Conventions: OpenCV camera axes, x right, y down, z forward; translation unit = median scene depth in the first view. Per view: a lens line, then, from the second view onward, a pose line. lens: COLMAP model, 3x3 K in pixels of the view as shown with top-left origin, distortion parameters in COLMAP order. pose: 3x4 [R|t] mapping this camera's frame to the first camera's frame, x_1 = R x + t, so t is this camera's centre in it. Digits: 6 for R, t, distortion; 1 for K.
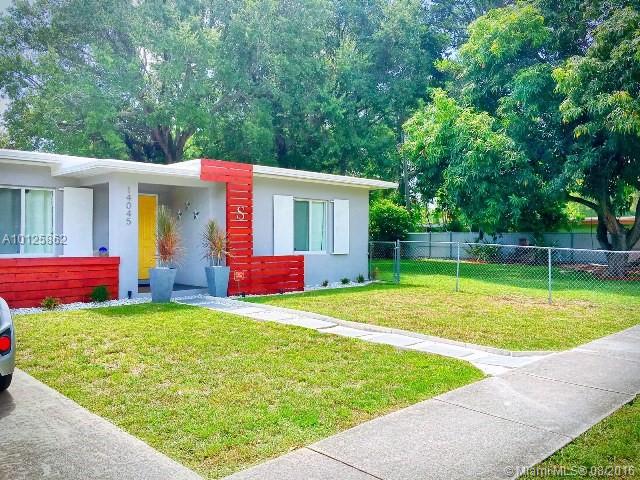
lens RADIAL K [[542.3, 0, 321.2], [0, 542.3, 238.4], [0, 0, 1]] dist [0.040022, -0.043086]
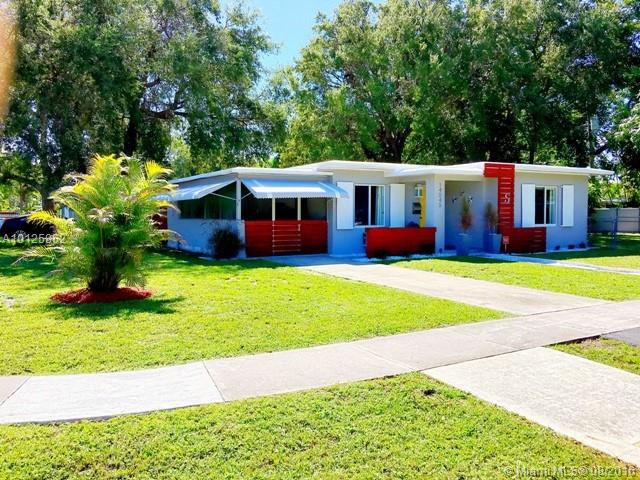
lens RADIAL K [[542.3, 0, 306.3], [0, 542.3, 240.1], [0, 0, 1]] dist [0.040022, -0.043086]
pose [[0.960708, 0.007143, -0.277470, -0.234255], [0.005649, 0.998959, 0.045276, -0.002391], [0.277504, -0.045064, 0.959667, -0.524897]]
